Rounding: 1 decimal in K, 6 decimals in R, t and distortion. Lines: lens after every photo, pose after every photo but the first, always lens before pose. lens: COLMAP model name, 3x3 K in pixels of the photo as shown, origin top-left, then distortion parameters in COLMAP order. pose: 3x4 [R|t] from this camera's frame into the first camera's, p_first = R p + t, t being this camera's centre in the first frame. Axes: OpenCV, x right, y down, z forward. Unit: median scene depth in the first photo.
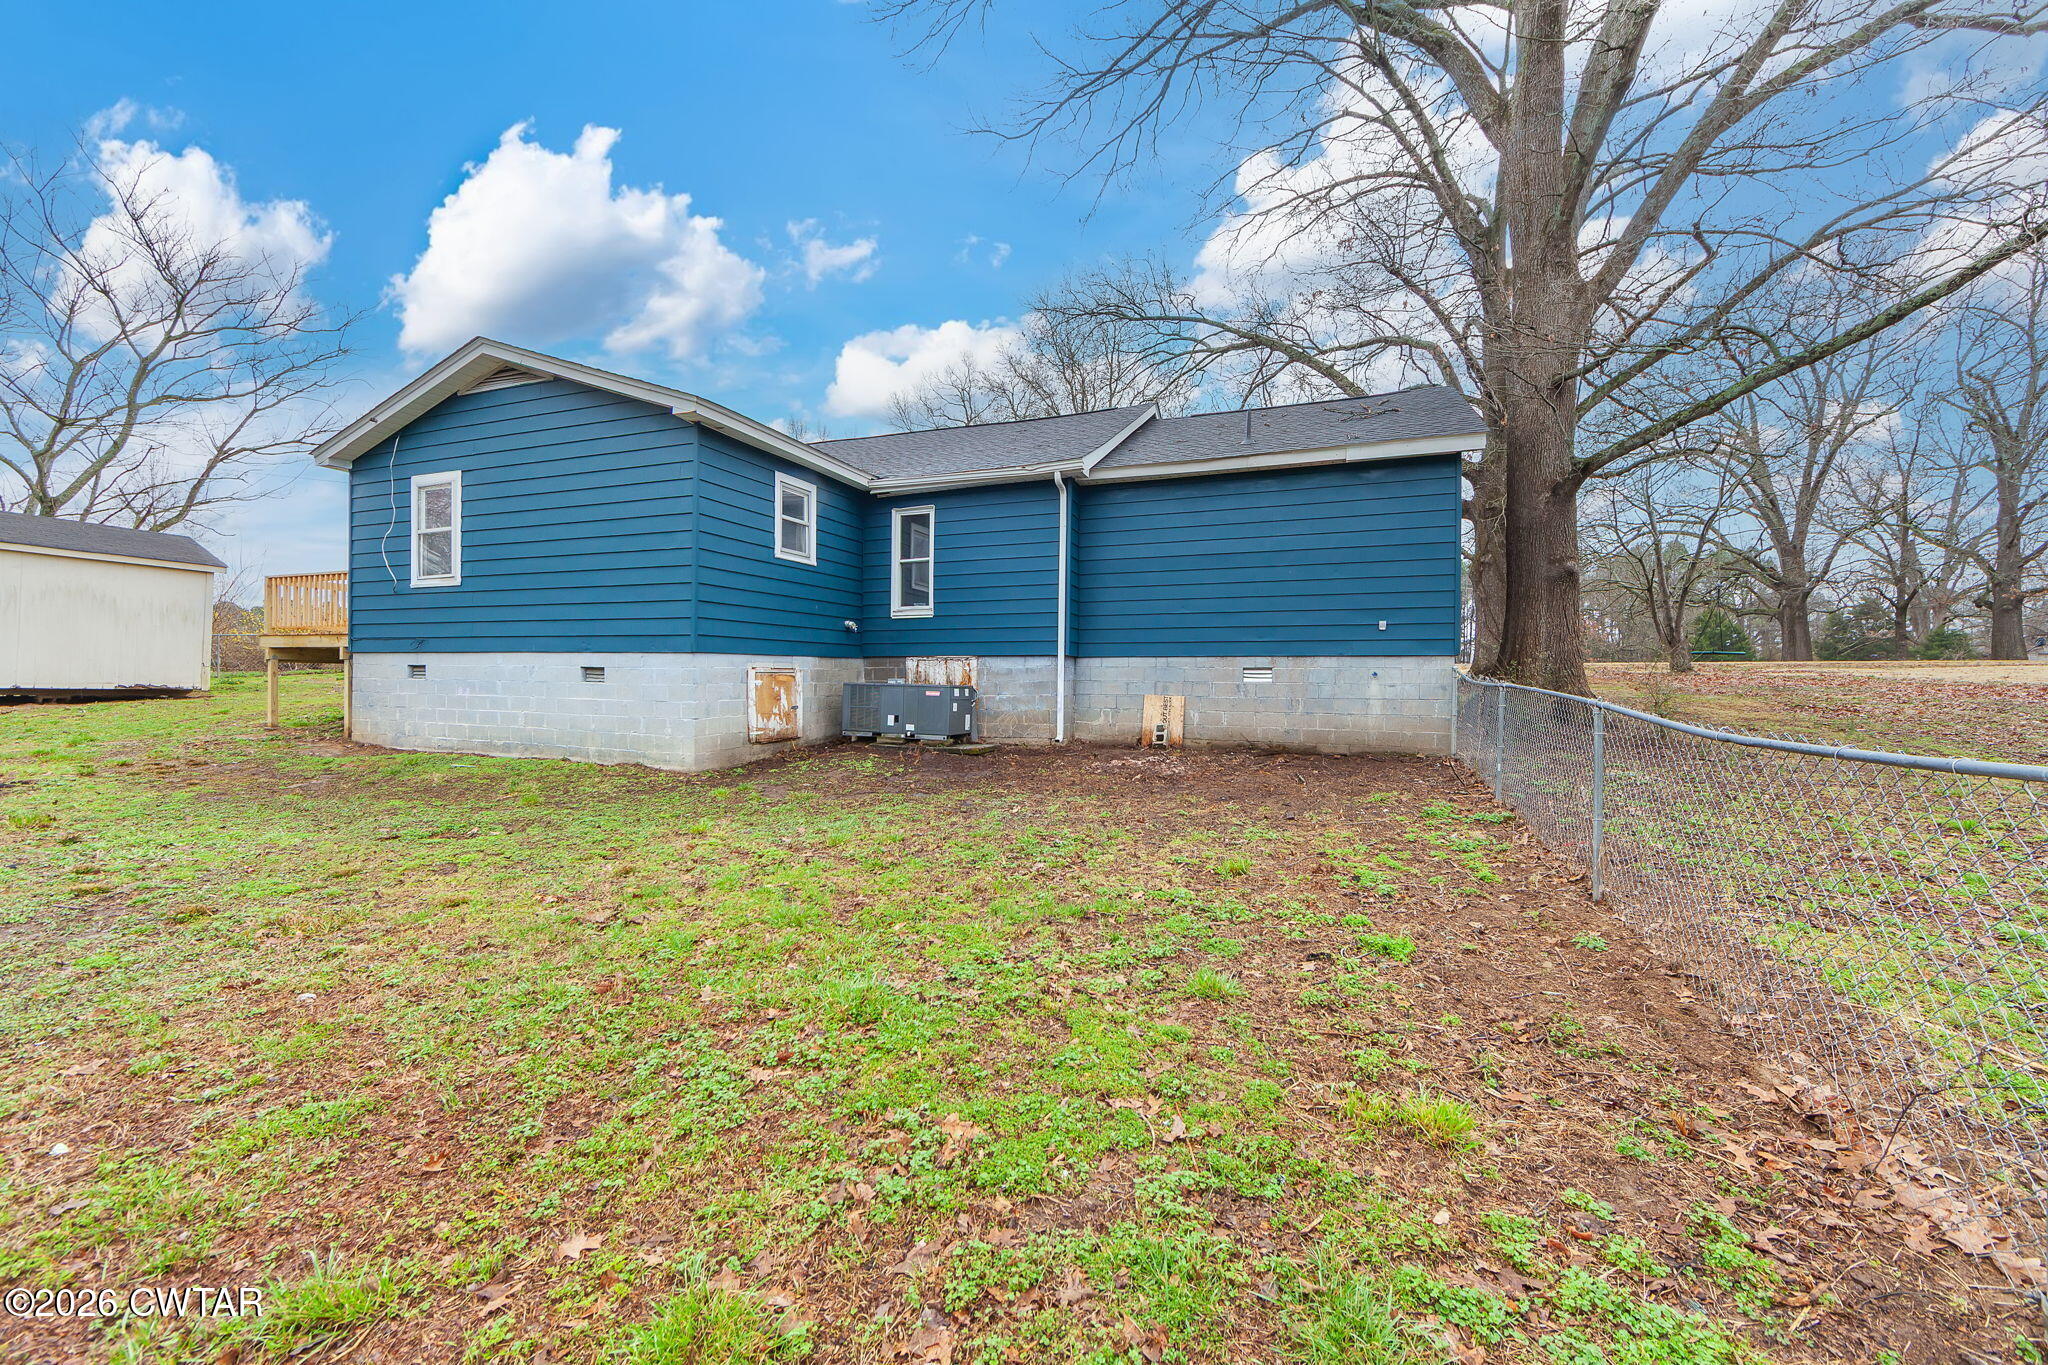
lens RADIAL K [[821.7, 0, 1045.0], [0, 821.7, 672.2], [0, 0, 1]] dist [-0.000264, -0.000074]
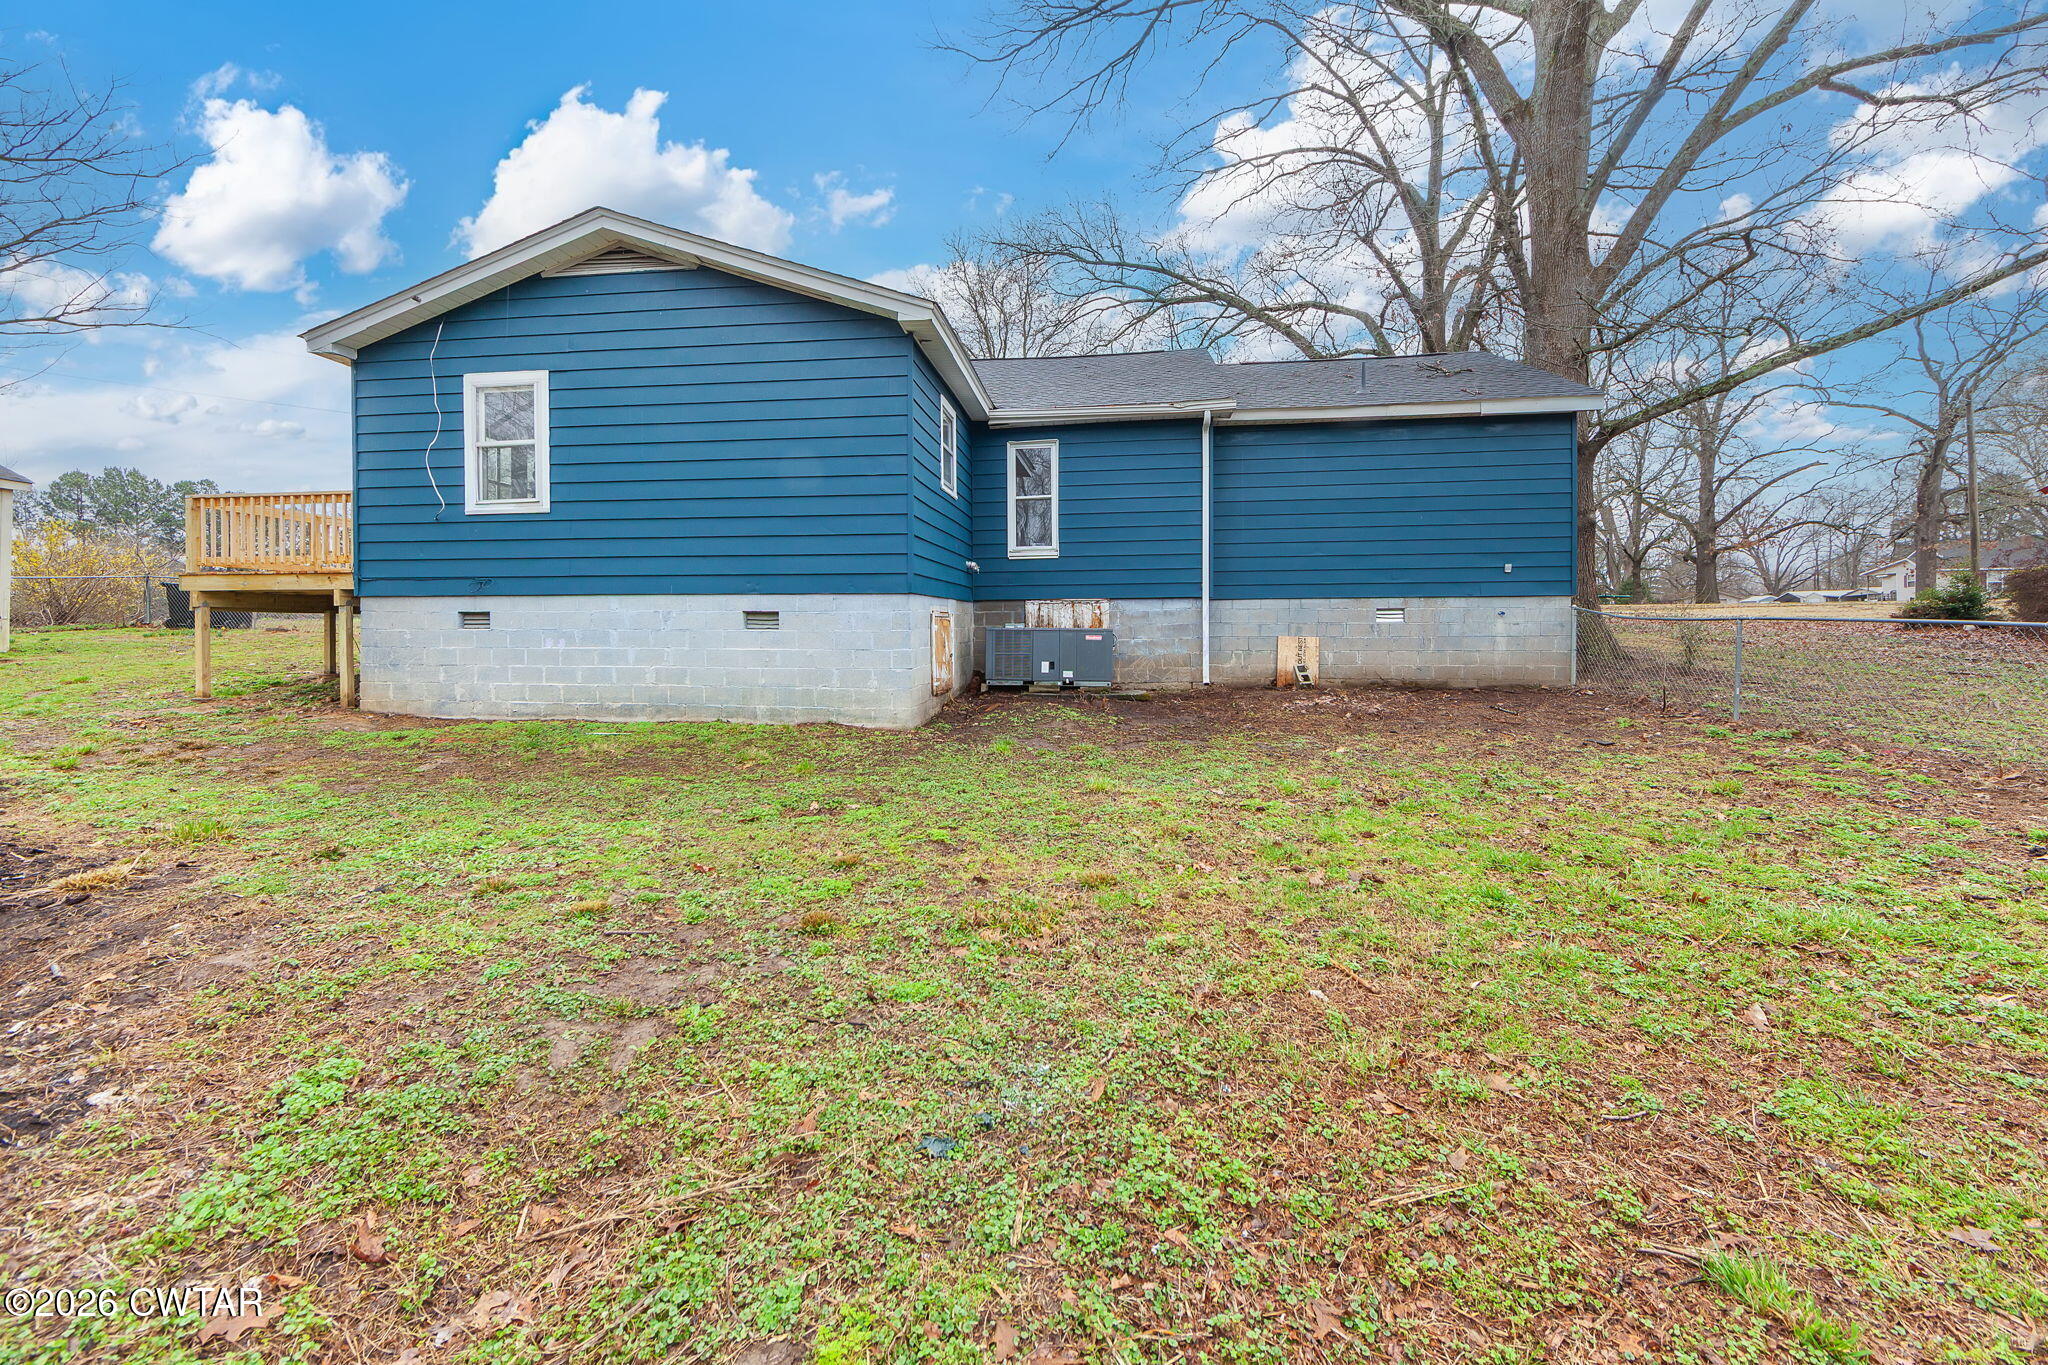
lens RADIAL K [[821.7, 0, 1058.3], [0, 821.7, 629.1], [0, 0, 1]] dist [-0.000264, -0.000074]
pose [[0.969579, -0.012448, 0.244464, -0.397369], [0.009792, 0.999879, 0.012076, 0.003915], [-0.244585, -0.009315, 0.969583, 0.085953]]
